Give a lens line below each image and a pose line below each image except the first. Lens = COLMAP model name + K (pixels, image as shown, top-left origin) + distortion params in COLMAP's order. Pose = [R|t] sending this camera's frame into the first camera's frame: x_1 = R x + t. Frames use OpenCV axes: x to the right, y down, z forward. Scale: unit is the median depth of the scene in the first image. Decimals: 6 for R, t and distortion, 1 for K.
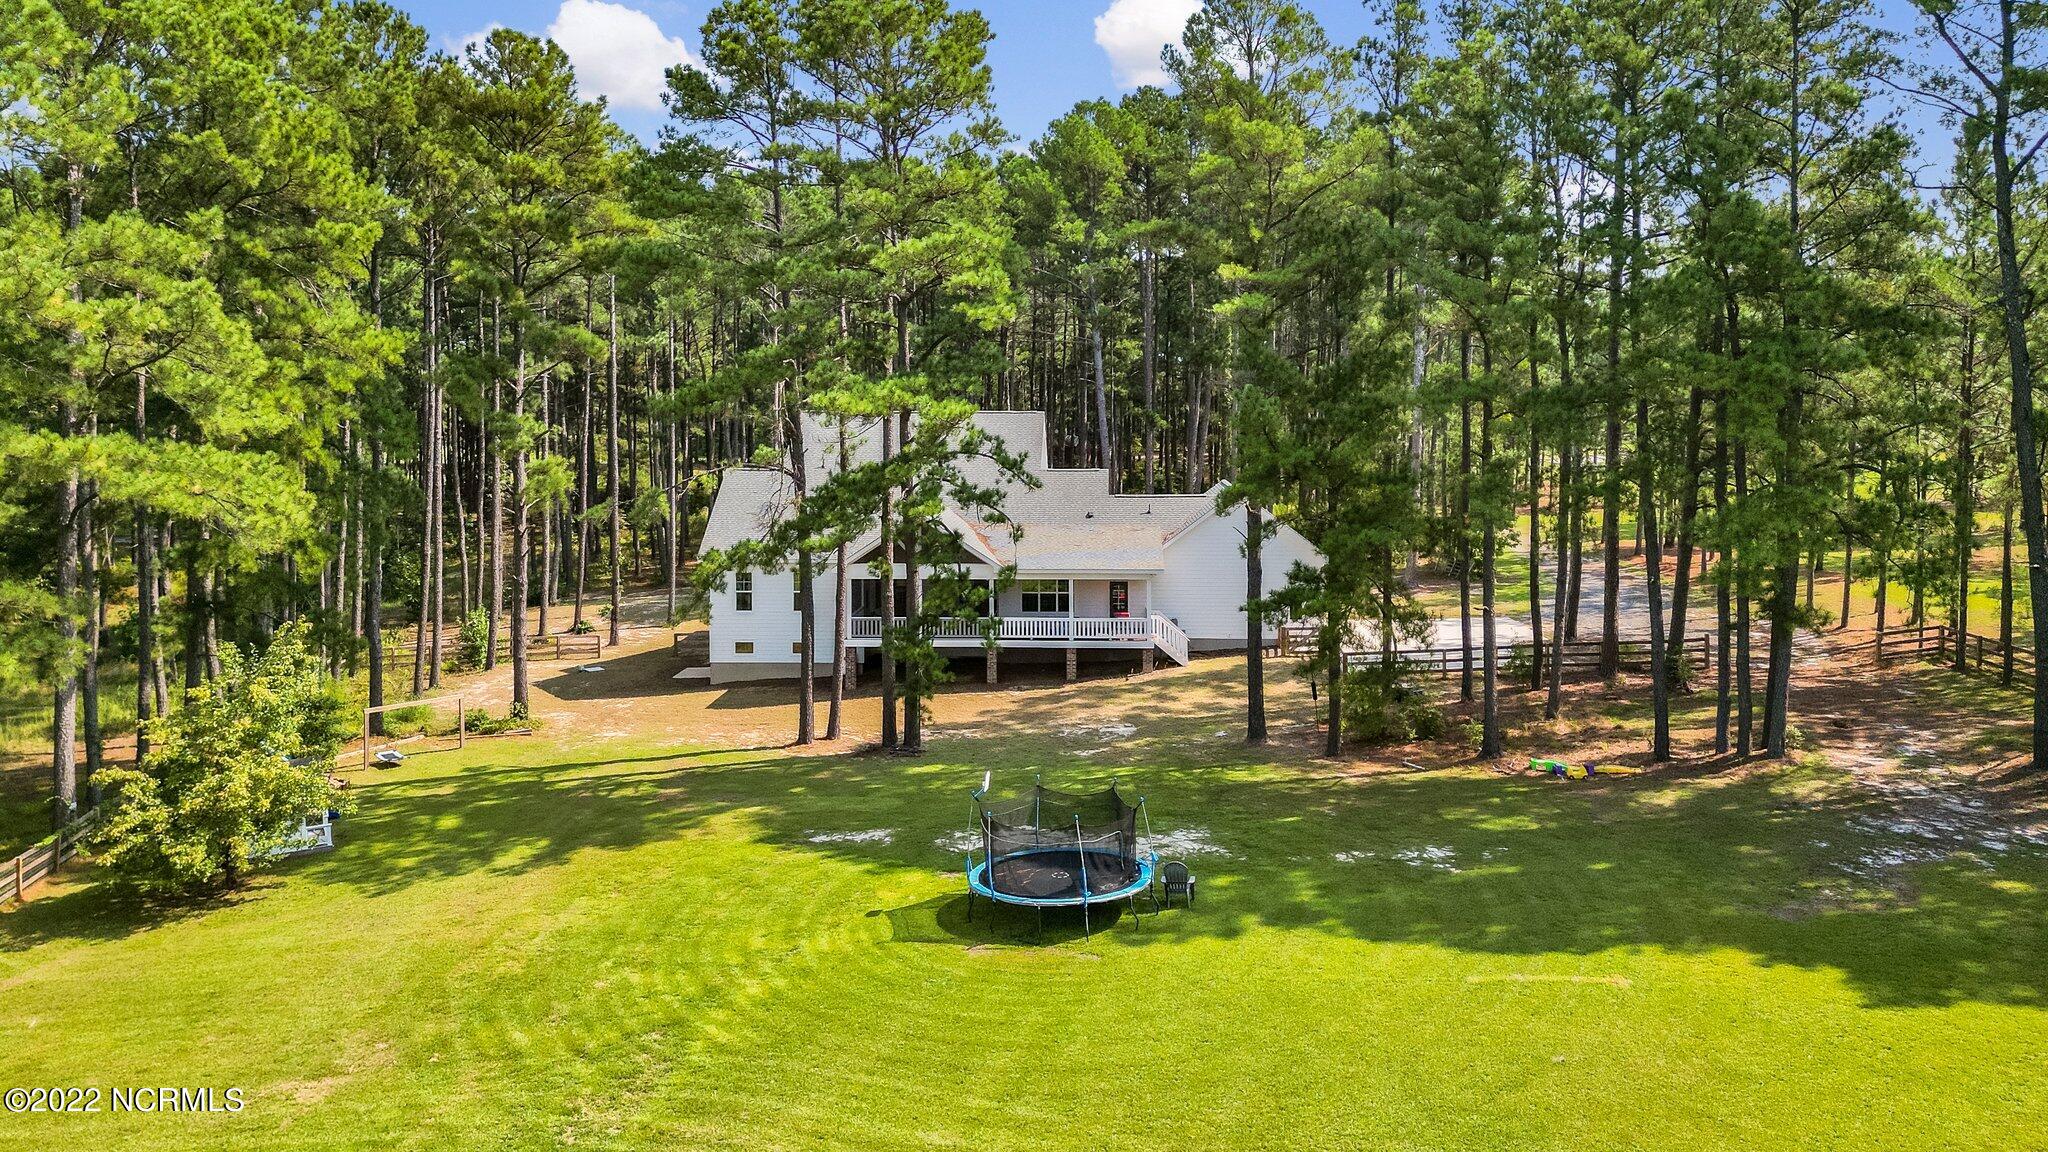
lens RADIAL K [[1439.0, 0, 1031.3], [0, 1439.0, 579.5], [0, 0, 1]] dist [0.084156, -0.090949]
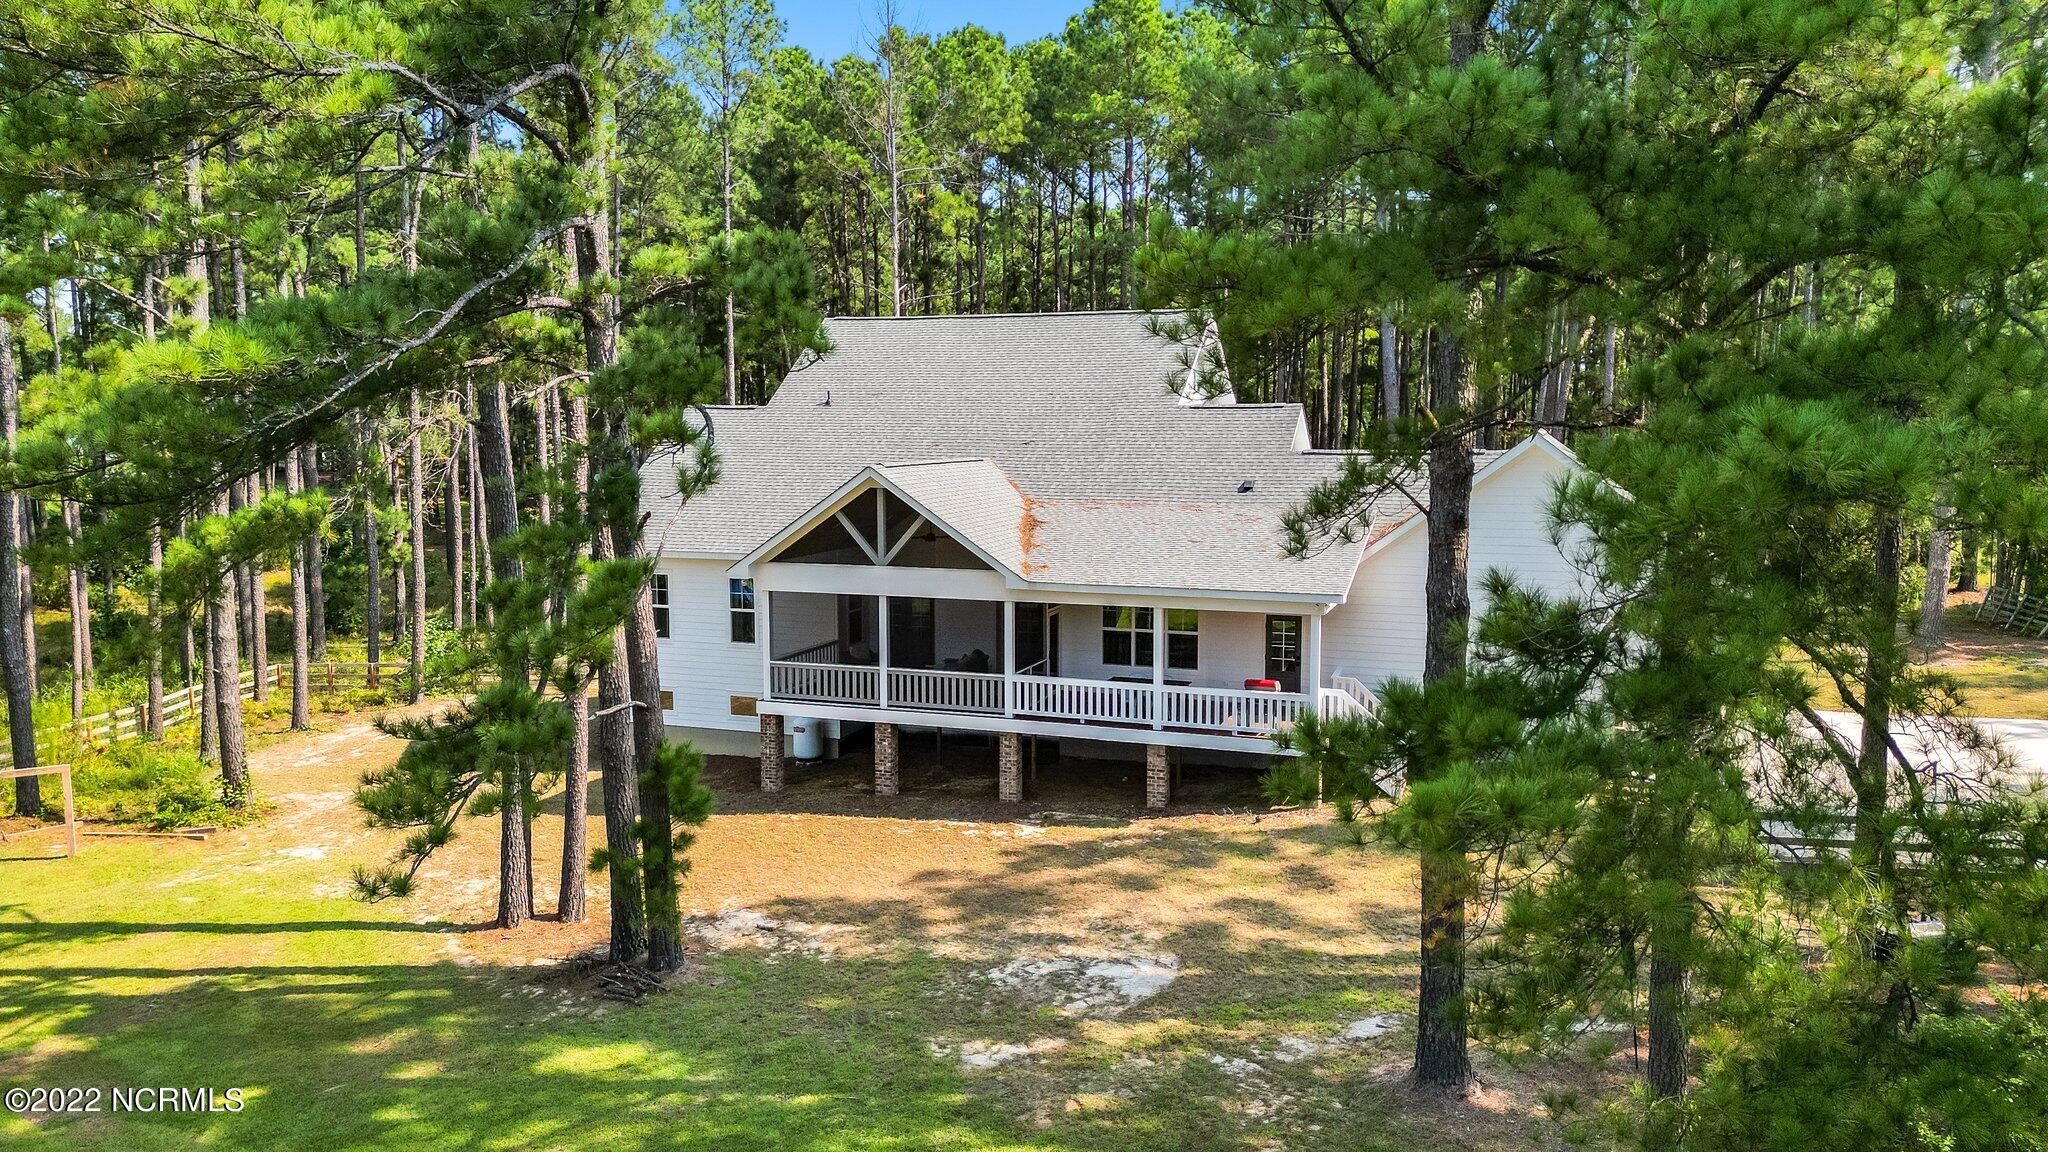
lens RADIAL K [[1439.0, 0, 1031.3], [0, 1439.0, 579.5], [0, 0, 1]] dist [0.084156, -0.090949]
pose [[0.959334, 0.032059, -0.280448, 0.124796], [-0.035877, 0.999320, -0.008489, -0.003931], [0.279986, 0.018205, 0.959832, 0.506763]]
